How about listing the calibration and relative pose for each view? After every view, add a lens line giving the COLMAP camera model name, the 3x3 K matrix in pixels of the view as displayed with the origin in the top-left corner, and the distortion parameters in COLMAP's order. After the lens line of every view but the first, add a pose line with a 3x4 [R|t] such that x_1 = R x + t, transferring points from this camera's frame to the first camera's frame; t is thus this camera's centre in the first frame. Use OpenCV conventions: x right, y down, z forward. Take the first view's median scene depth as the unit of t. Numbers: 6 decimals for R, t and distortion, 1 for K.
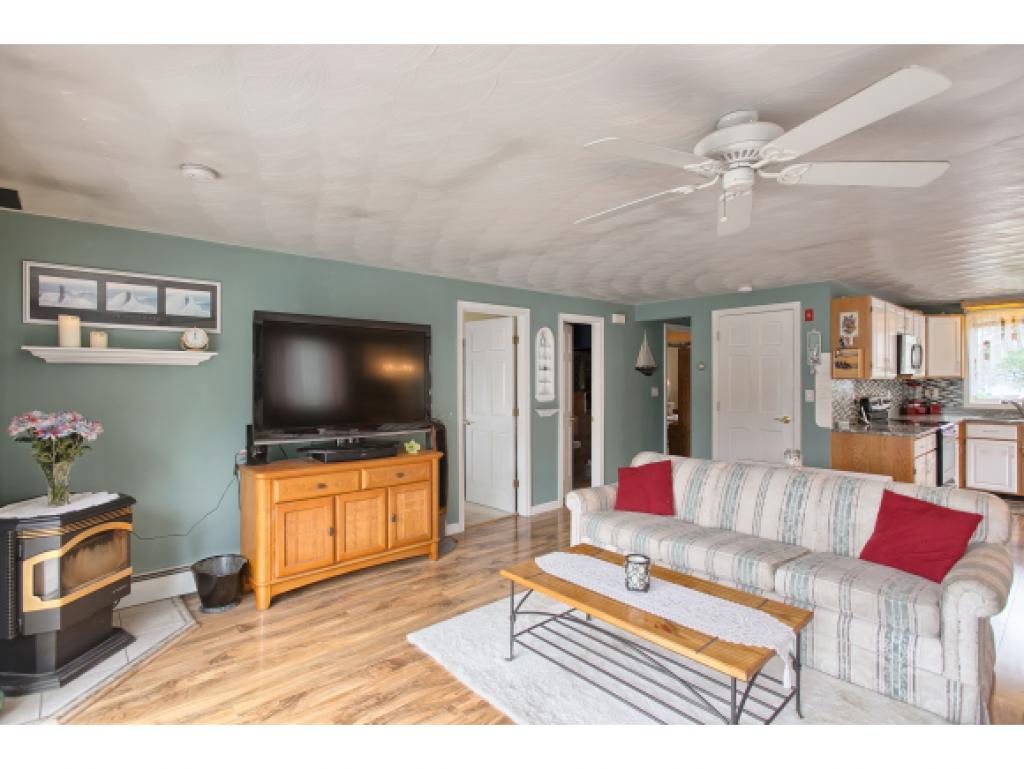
lens RADIAL K [[511.1, 0, 514.3], [0, 511.1, 379.7], [0, 0, 1]] dist [0.004277, 0.001292]
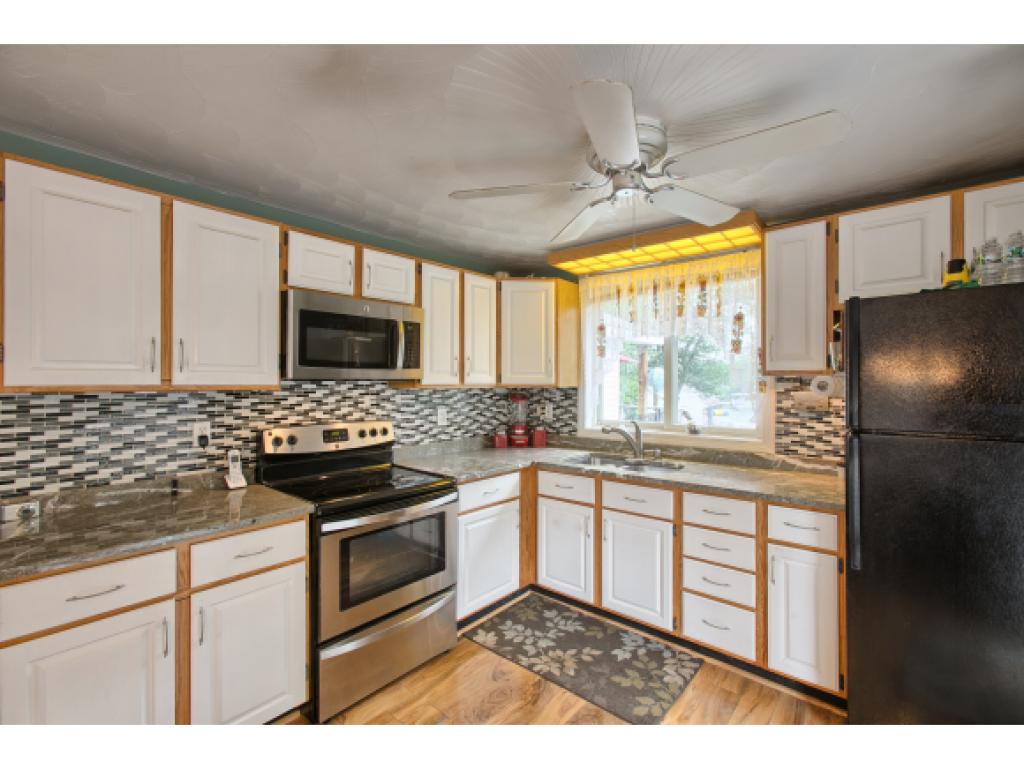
lens RADIAL K [[457.2, 0, 509.5], [0, 457.2, 380.1], [0, 0, 1]] dist [-0.020049, 0.018950]
pose [[0.992816, 0.007401, 0.119424, 0.898449], [-0.006110, 0.999919, -0.011169, -0.006128], [-0.119497, 0.010359, 0.992780, 0.582281]]
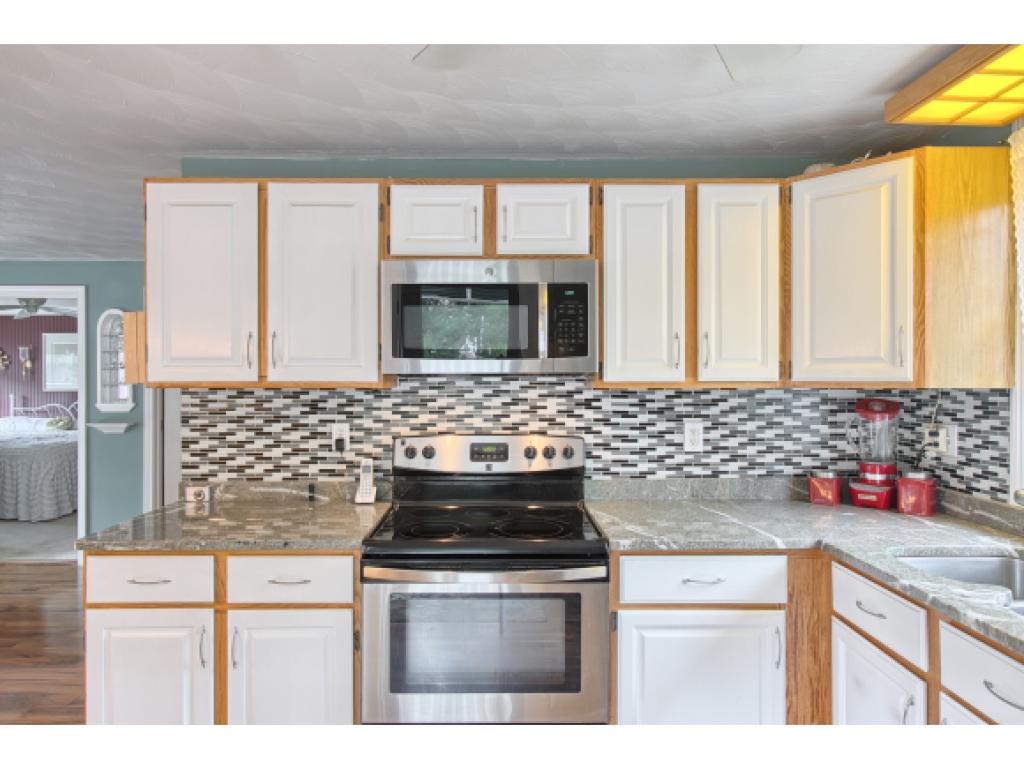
lens RADIAL K [[627.6, 0, 509.6], [0, 627.6, 380.9], [0, 0, 1]] dist [0.004477, 0.002478]
pose [[0.748663, 0.007174, -0.662912, 1.103595], [-0.006830, 0.999972, 0.003108, -0.007832], [0.662916, 0.002201, 0.748691, 0.732137]]
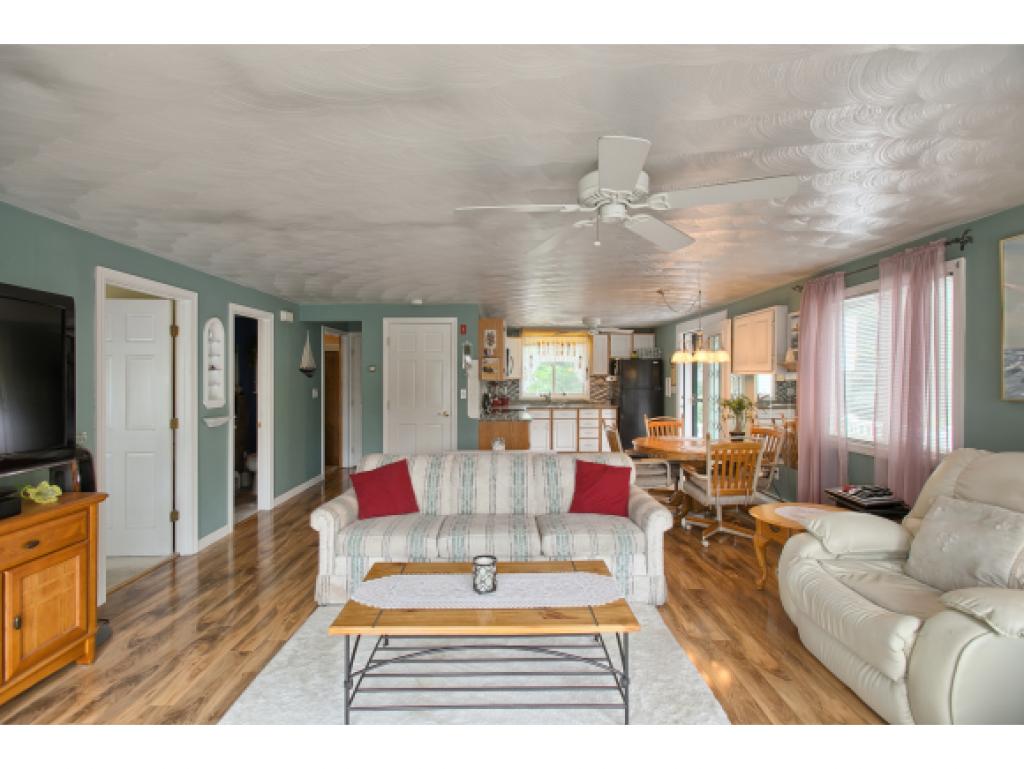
lens RADIAL K [[457.2, 0, 509.5], [0, 457.2, 380.1], [0, 0, 1]] dist [-0.020049, 0.018950]
pose [[0.664159, -0.000550, 0.747591, -0.177153], [0.001686, 0.999998, -0.000762, -0.001057], [-0.747590, 0.001767, 0.664159, 0.165315]]
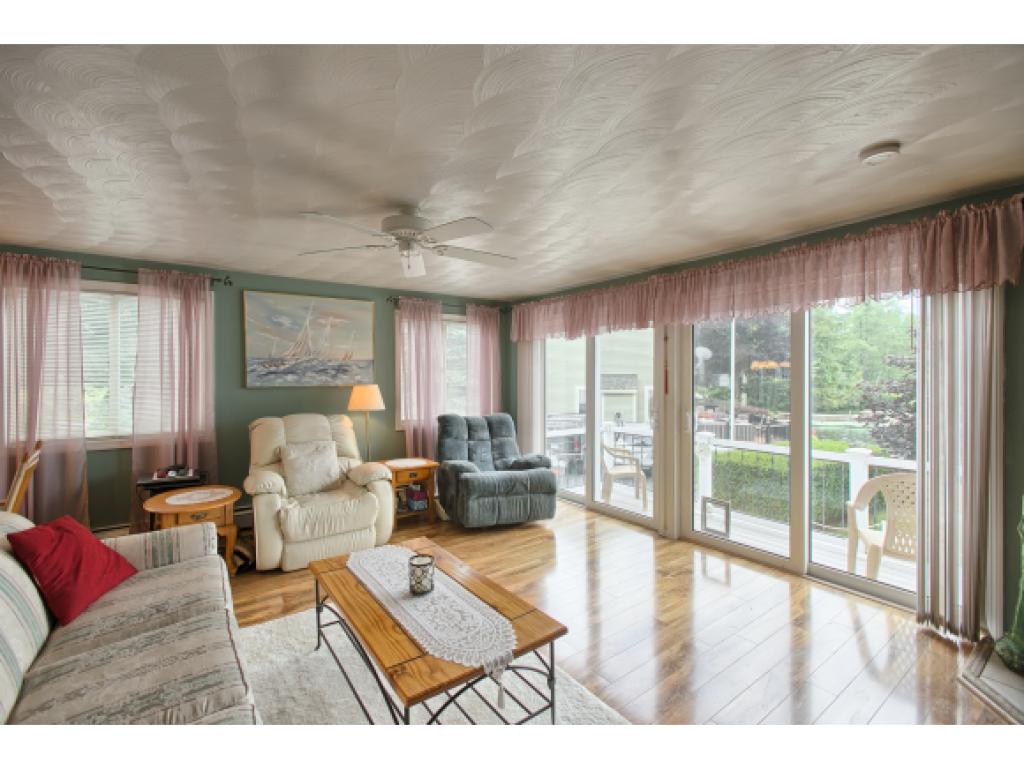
lens RADIAL K [[457.2, 0, 509.5], [0, 457.2, 380.1], [0, 0, 1]] dist [-0.020049, 0.018950]
pose [[-0.995200, 0.006339, 0.097652, -0.001951], [0.007530, 0.999902, 0.011834, 0.000270], [-0.097567, 0.012512, -0.995150, 0.820297]]
